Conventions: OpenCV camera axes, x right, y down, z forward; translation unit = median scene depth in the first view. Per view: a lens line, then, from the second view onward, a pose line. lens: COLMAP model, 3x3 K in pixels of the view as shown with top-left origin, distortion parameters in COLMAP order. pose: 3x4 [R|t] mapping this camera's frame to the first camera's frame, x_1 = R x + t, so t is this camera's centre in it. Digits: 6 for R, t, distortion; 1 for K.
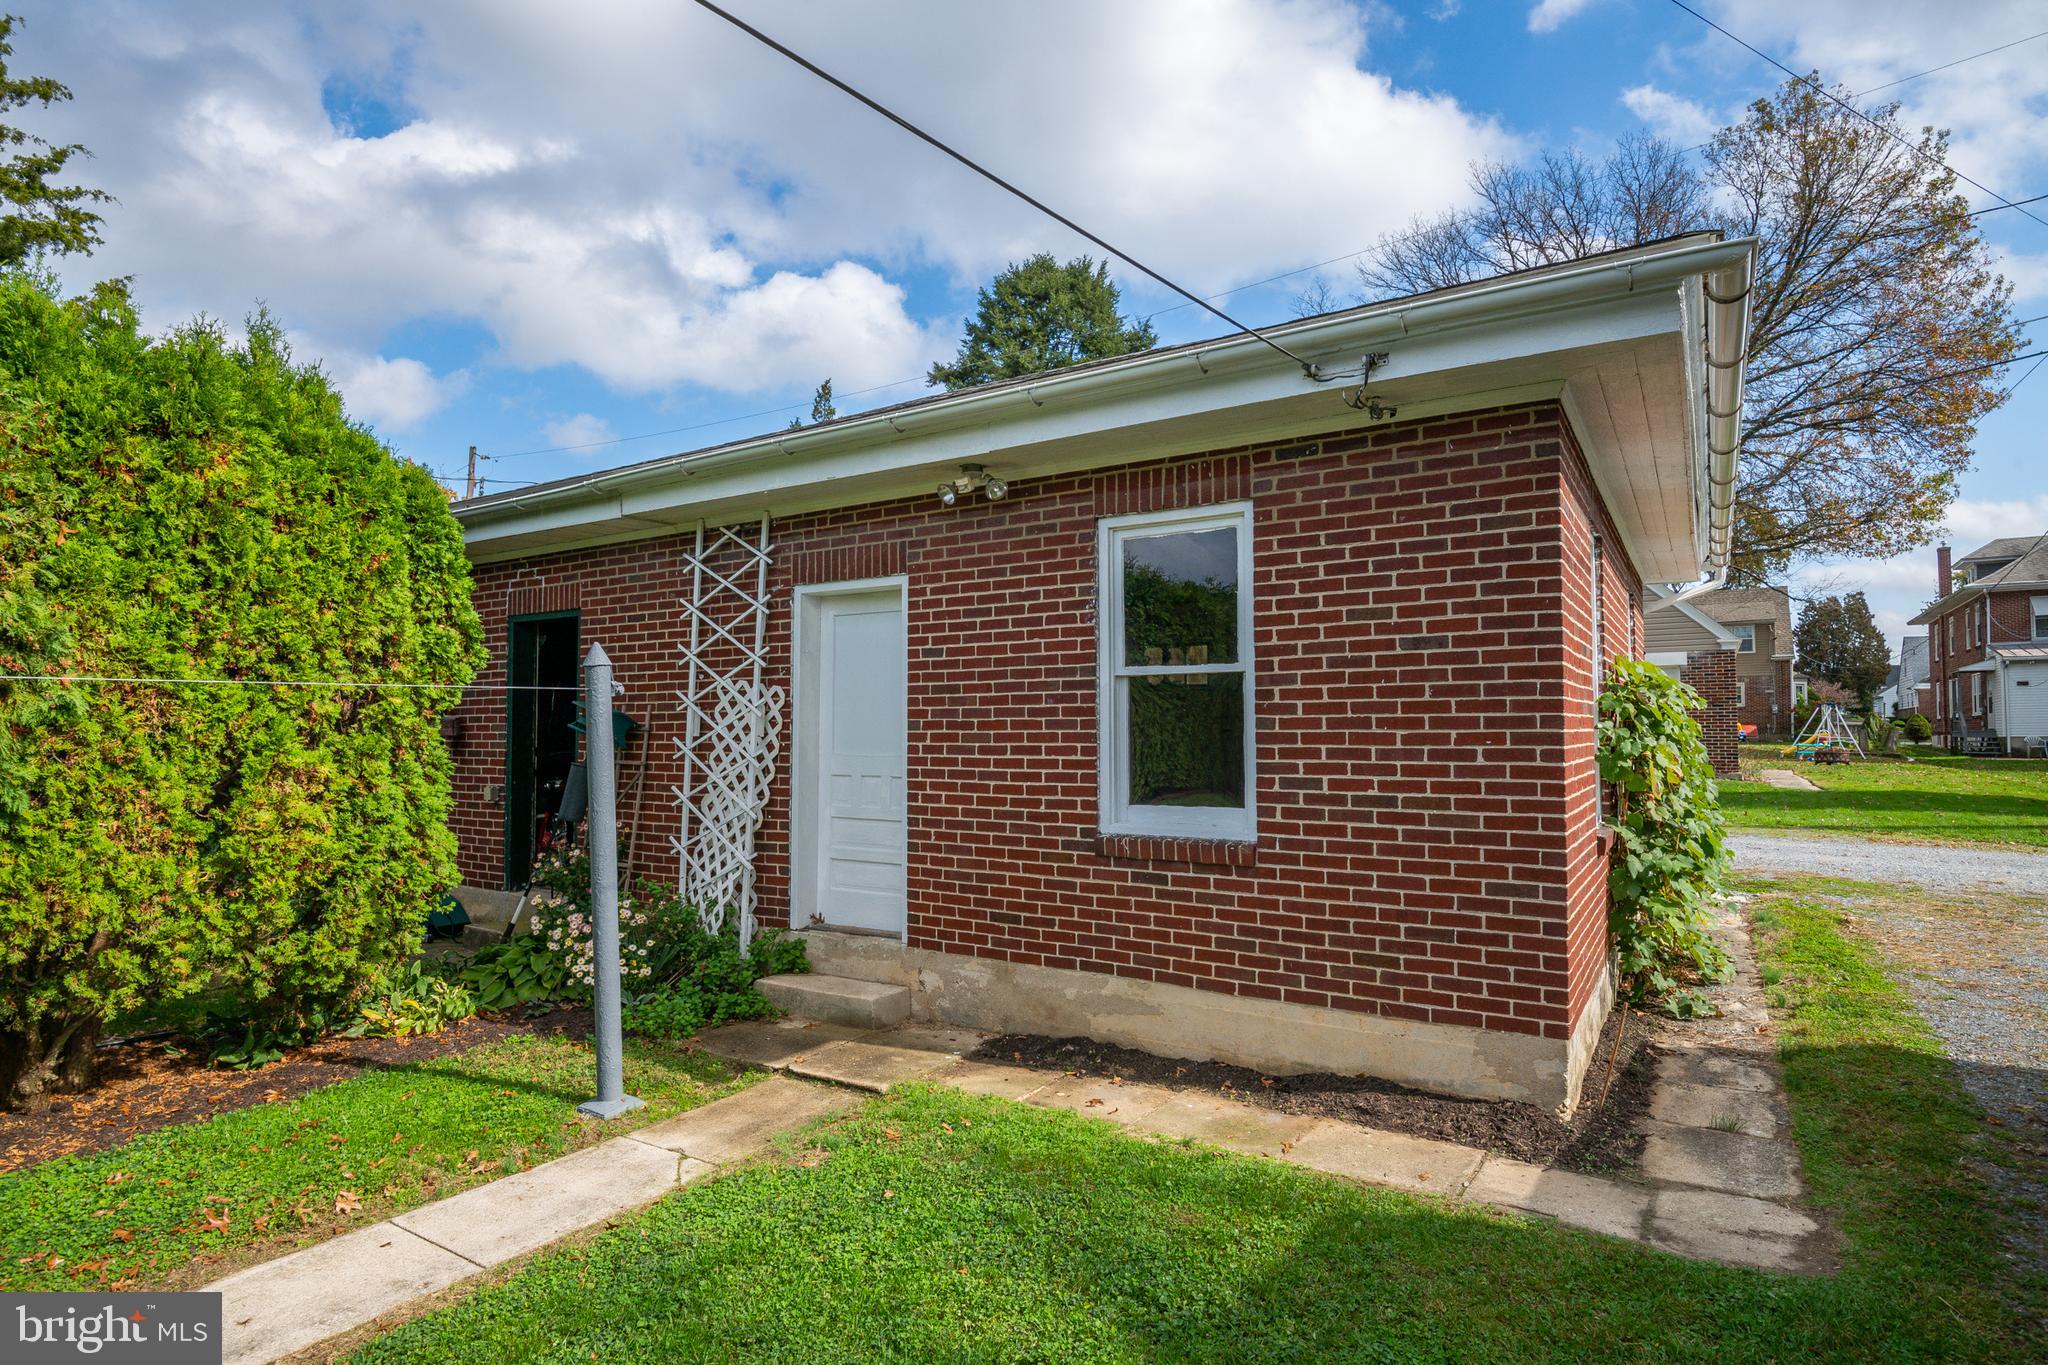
lens RADIAL K [[1074.8, 0, 1017.1], [0, 1074.8, 692.4], [0, 0, 1]] dist [-0.000808, -0.014491]
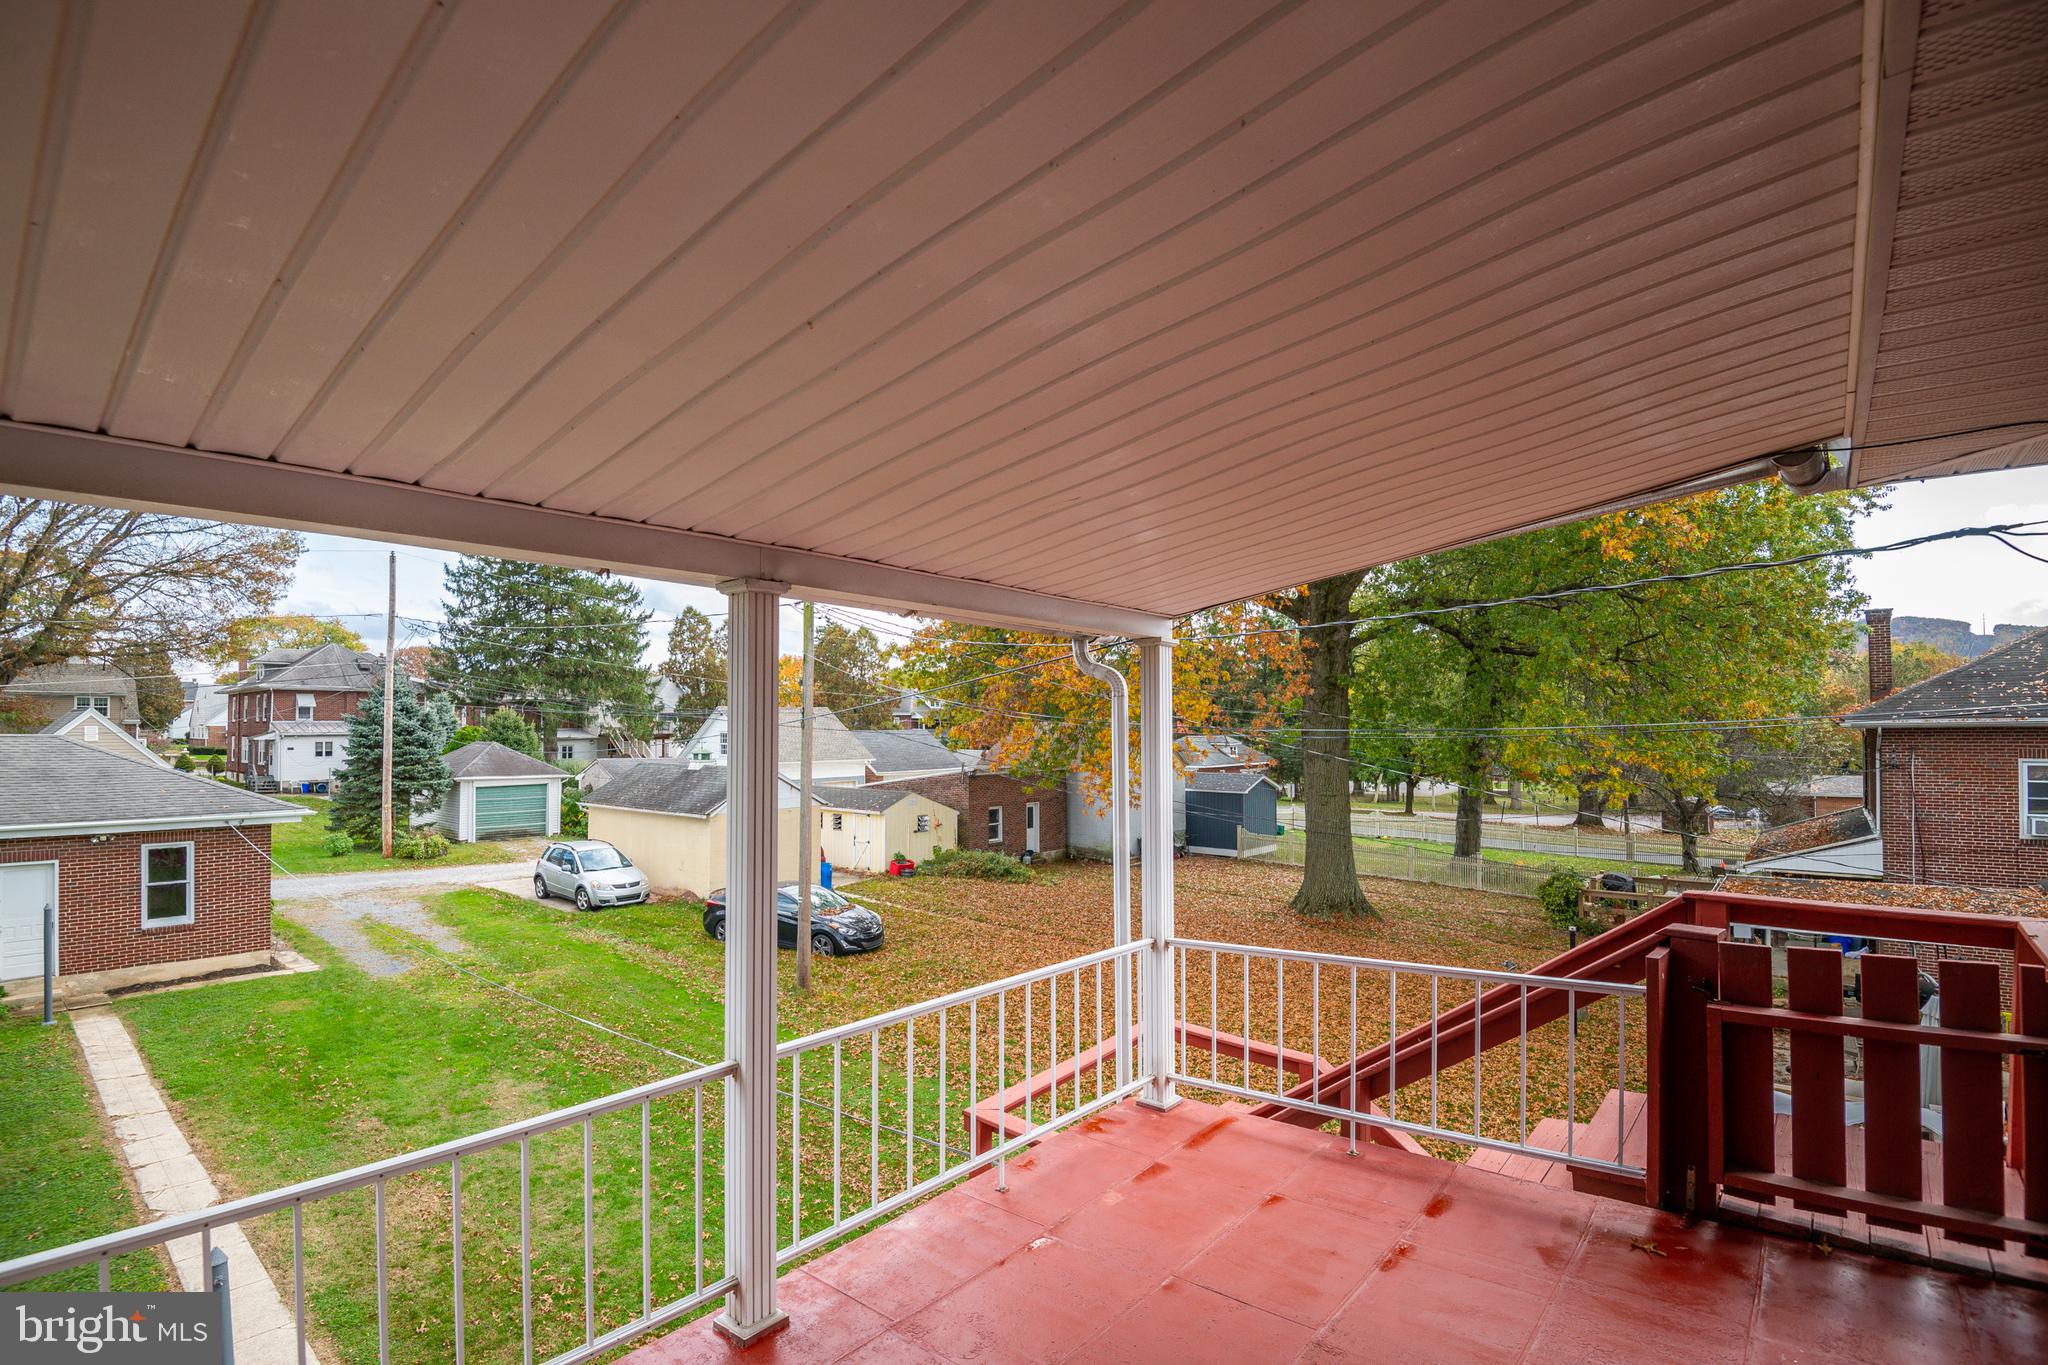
lens RADIAL K [[989.2, 0, 1012.9], [0, 989.2, 690.2], [0, 0, 1]] dist [0.002205, -0.030678]
pose [[0.154896, 0.029894, 0.987478, -2.511105], [-0.036815, 0.999022, -0.024468, -0.651789], [-0.987245, -0.032564, 0.155846, -2.234383]]
